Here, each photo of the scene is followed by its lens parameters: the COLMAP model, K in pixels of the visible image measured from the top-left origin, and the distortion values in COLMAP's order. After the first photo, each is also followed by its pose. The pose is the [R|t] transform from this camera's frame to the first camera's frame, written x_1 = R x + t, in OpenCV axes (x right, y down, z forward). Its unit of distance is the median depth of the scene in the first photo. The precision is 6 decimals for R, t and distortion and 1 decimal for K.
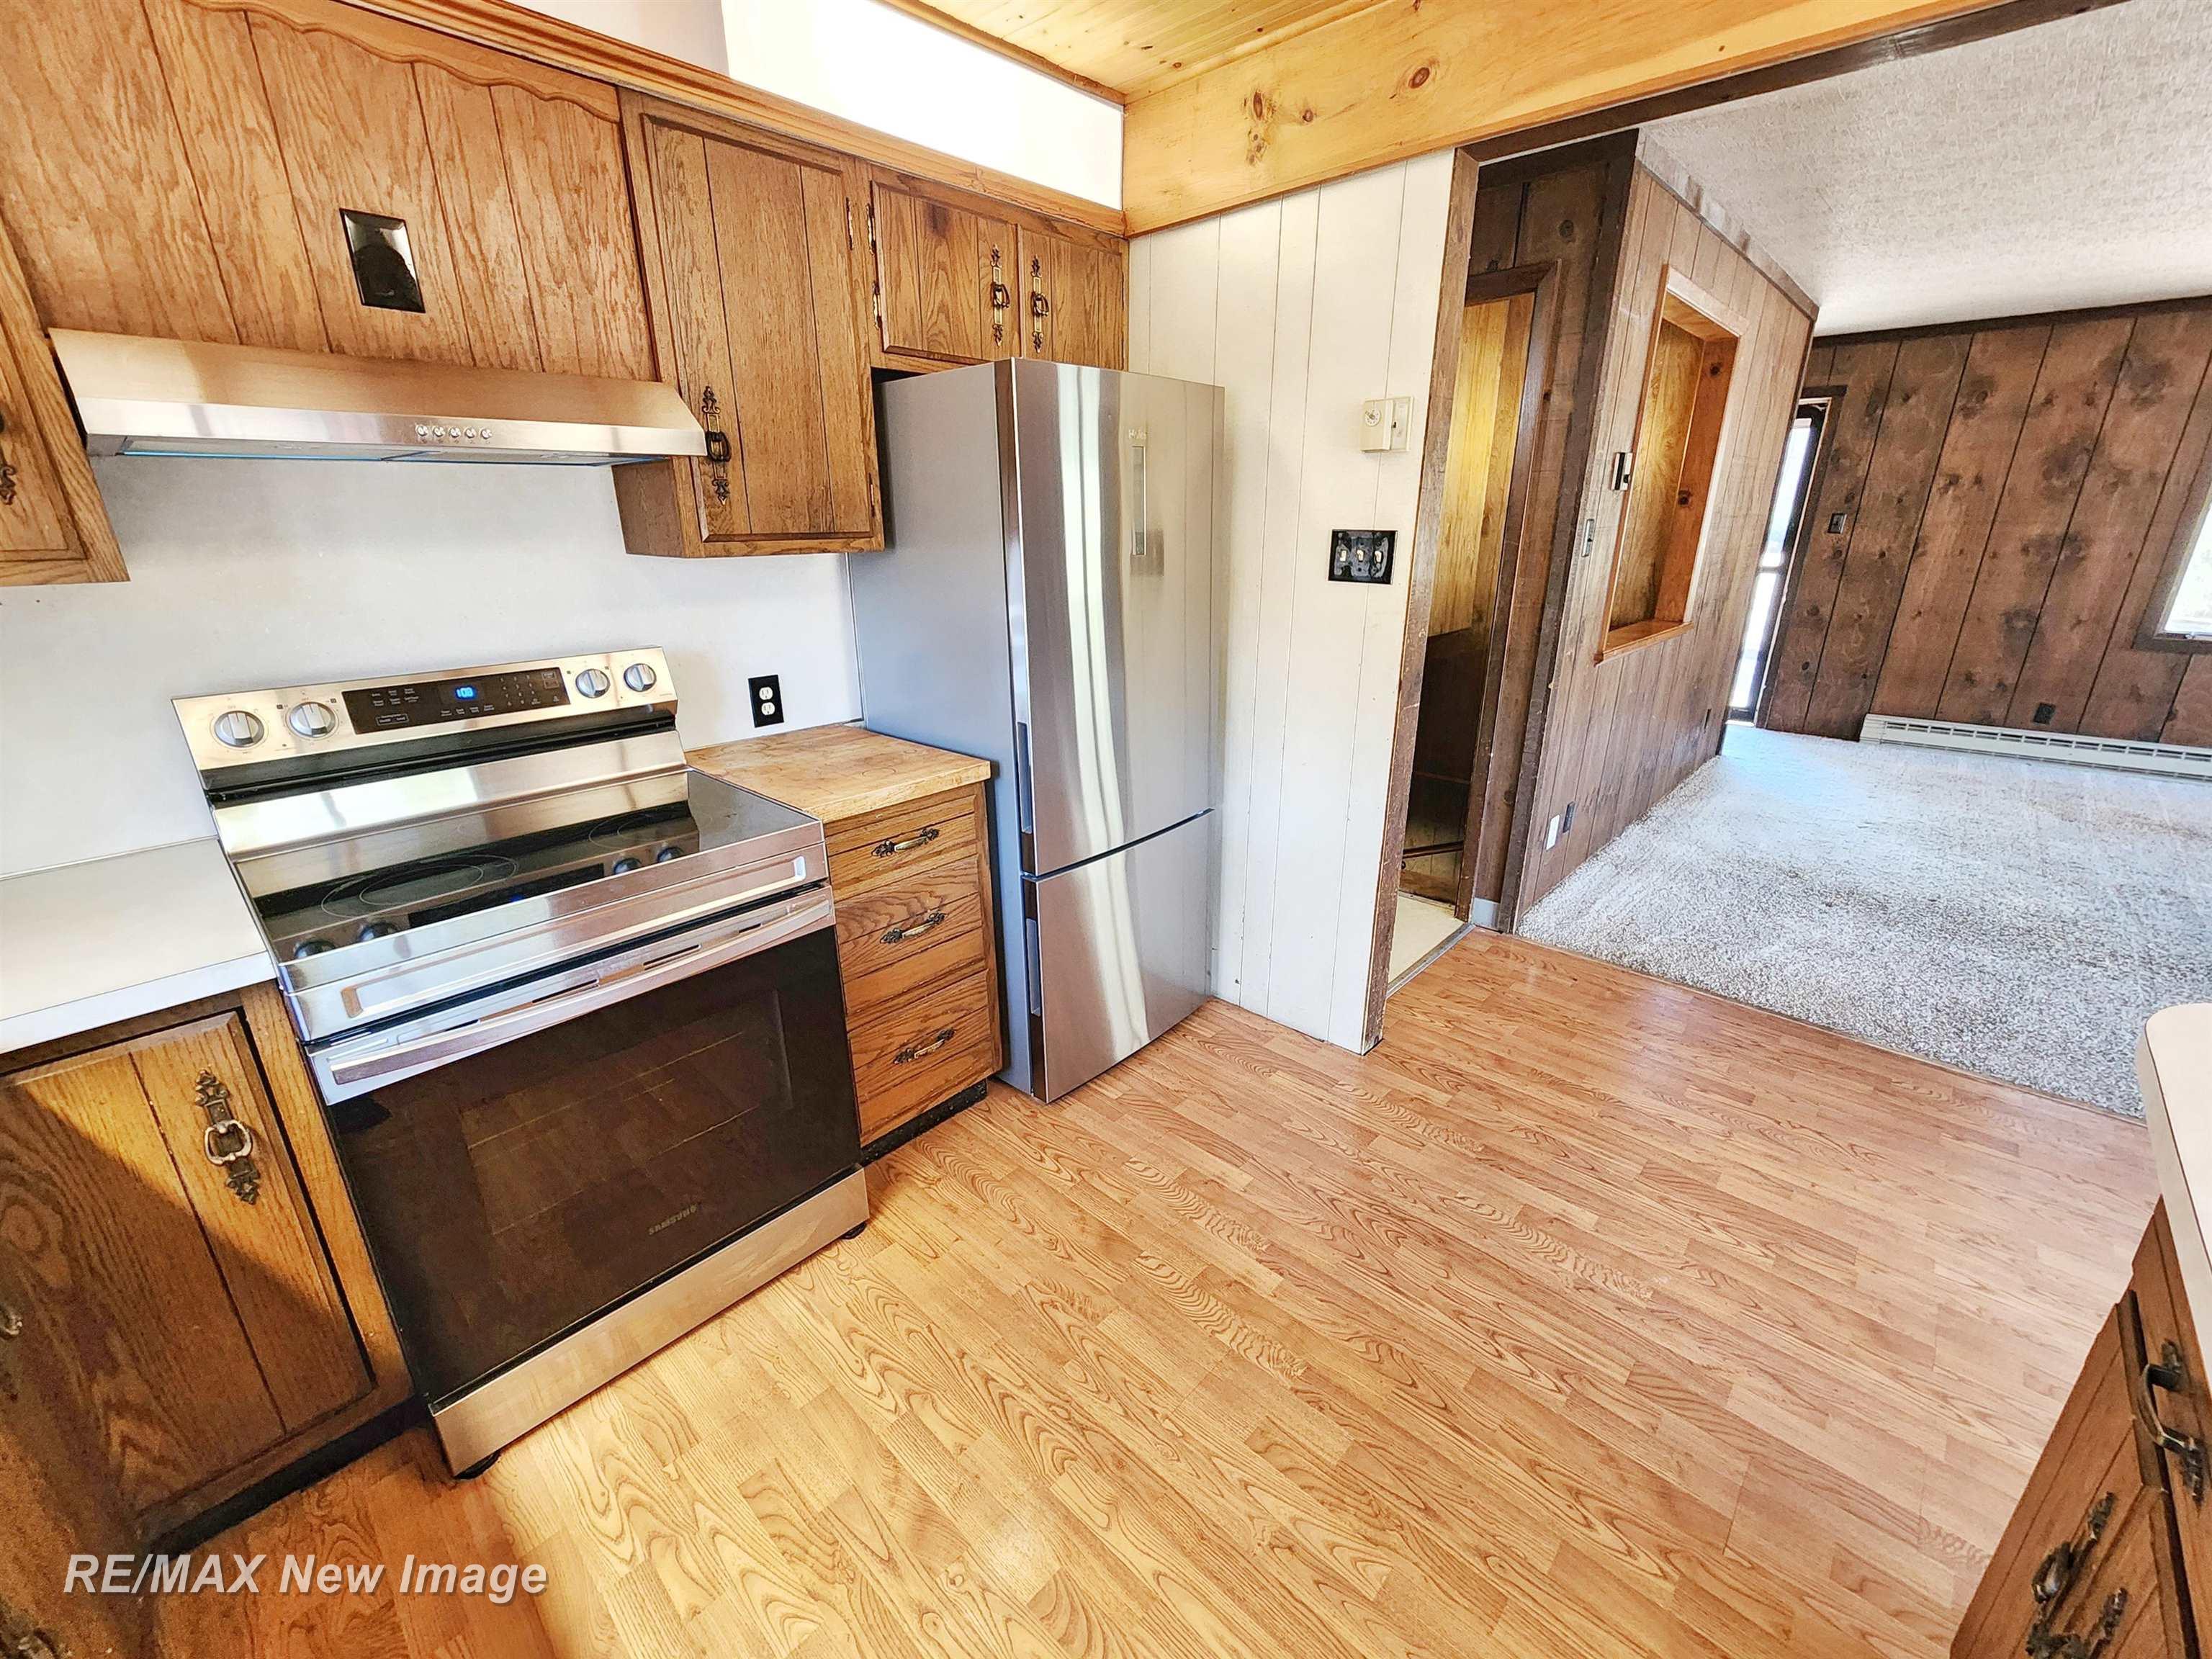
lens RADIAL K [[908.9, 0, 1108.8], [0, 908.9, 827.3], [0, 0, 1]] dist [0.001503, 0.000211]
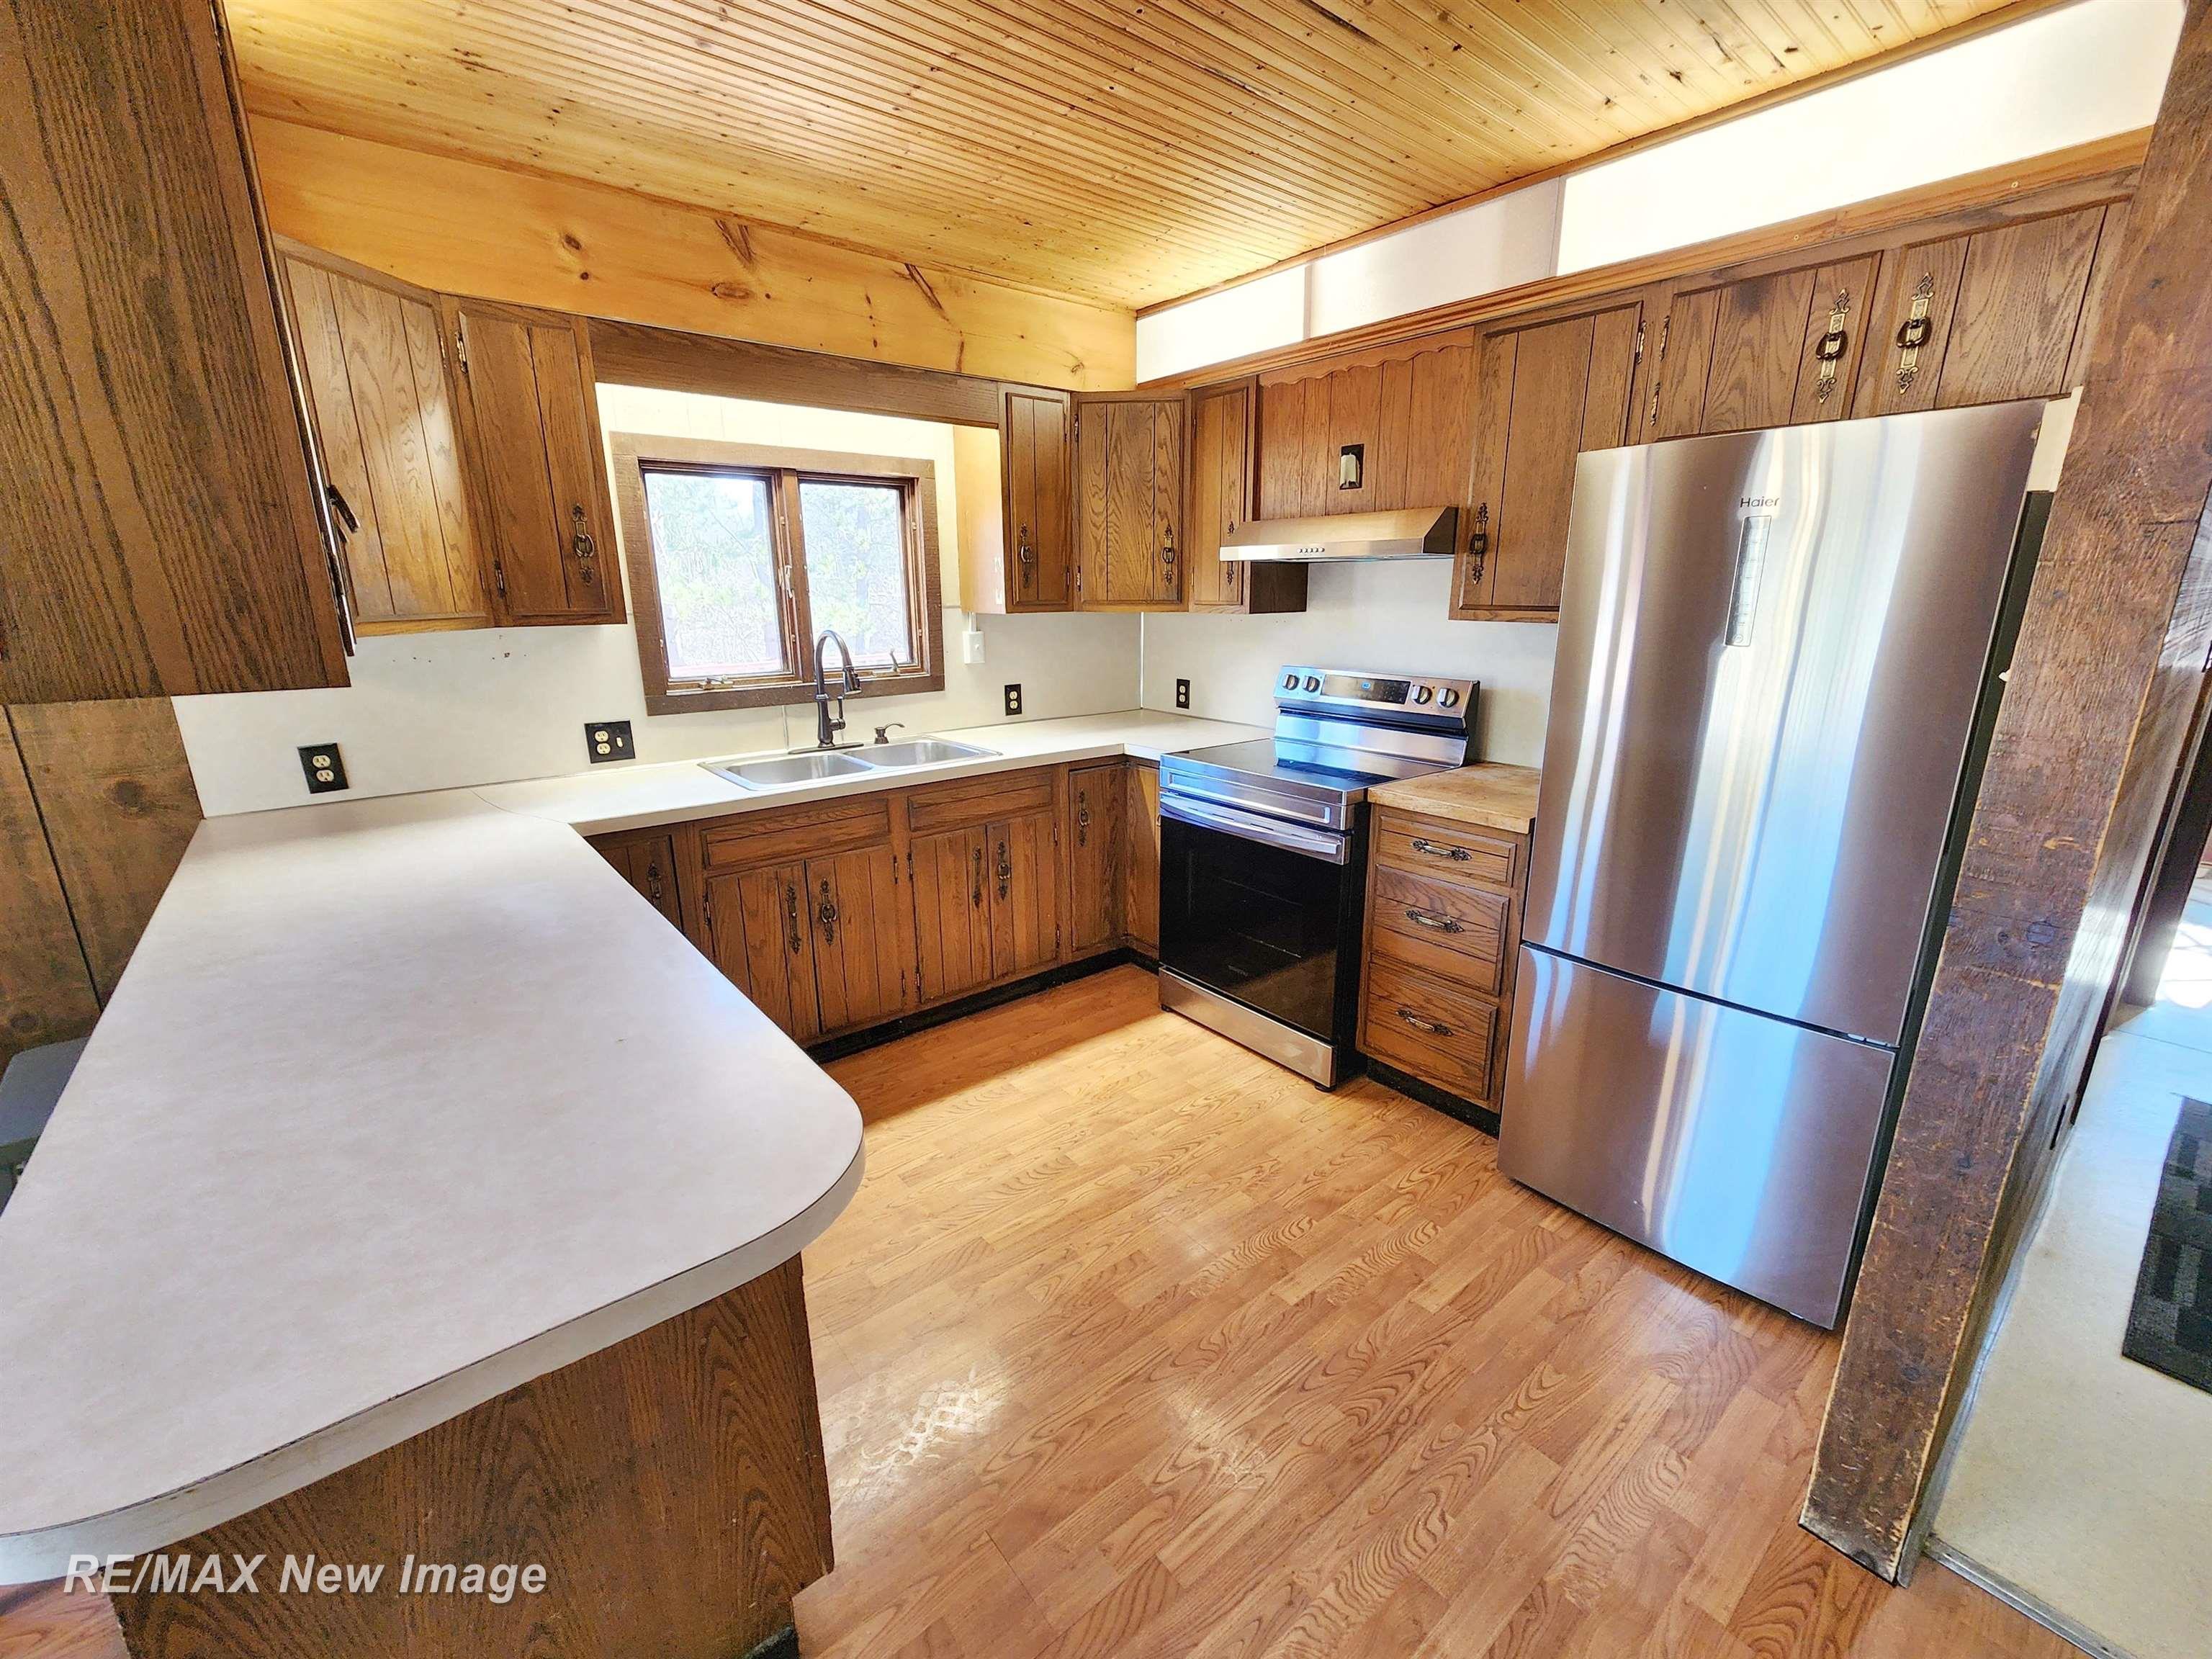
lens RADIAL K [[908.9, 0, 1108.6], [0, 908.9, 833.7], [0, 0, 1]] dist [0.001503, 0.000211]
pose [[-0.135200, 0.264587, -0.954838, 1.012911], [-0.323962, 0.898914, 0.294962, -0.221656], [0.936360, 0.349210, -0.035817, 0.606795]]
